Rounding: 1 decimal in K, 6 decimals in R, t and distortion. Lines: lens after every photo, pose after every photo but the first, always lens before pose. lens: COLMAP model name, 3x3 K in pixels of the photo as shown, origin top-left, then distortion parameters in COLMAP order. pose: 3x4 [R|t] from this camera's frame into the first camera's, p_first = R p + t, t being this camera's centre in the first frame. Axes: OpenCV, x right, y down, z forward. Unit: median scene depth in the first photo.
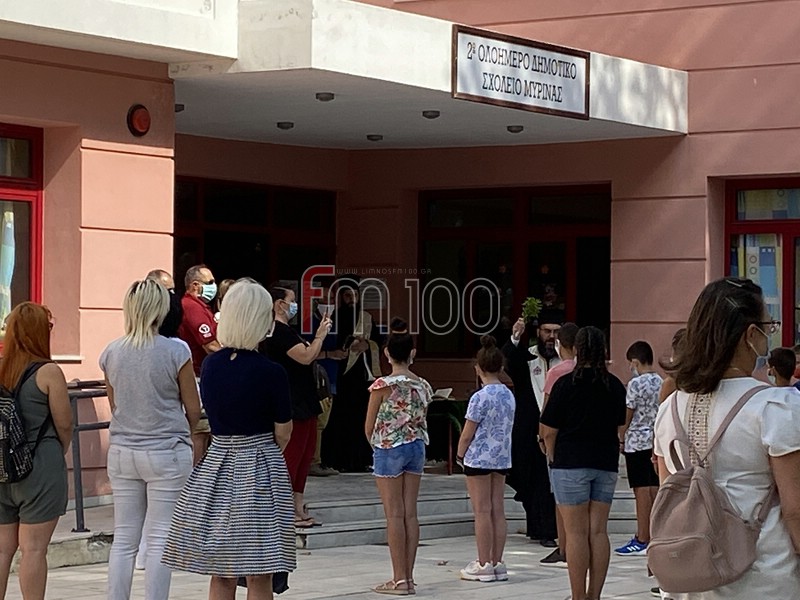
lens RADIAL K [[2512.5, 0, 368.1], [0, 2512.5, 299.7], [0, 0, 1]] dist [0.044269, 1.814517]
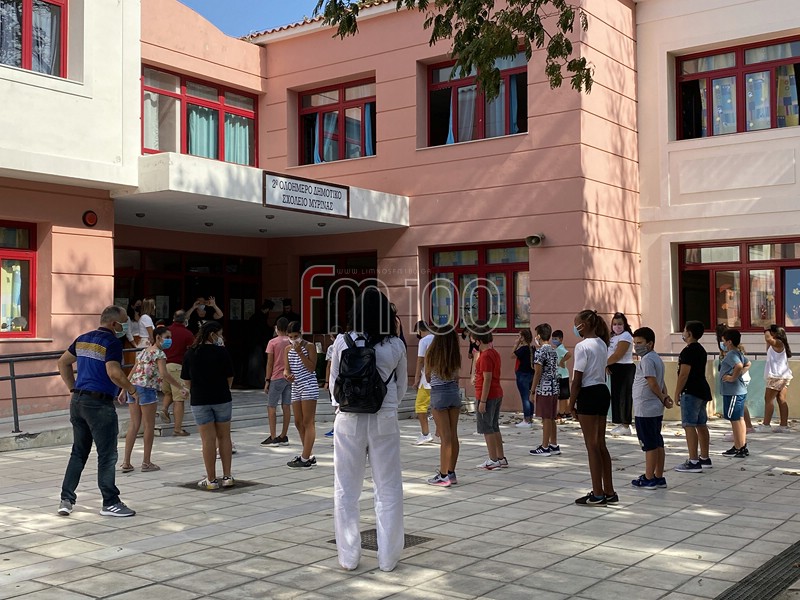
lens RADIAL K [[923.7, 0, 411.5], [0, 923.7, 298.6], [0, 0, 1]] dist [0.169110, -0.506239]
pose [[0.999430, -0.016114, -0.029650, 0.183668], [0.015854, 0.999834, -0.008985, 0.002276], [0.029790, 0.008510, 0.999520, 0.271948]]
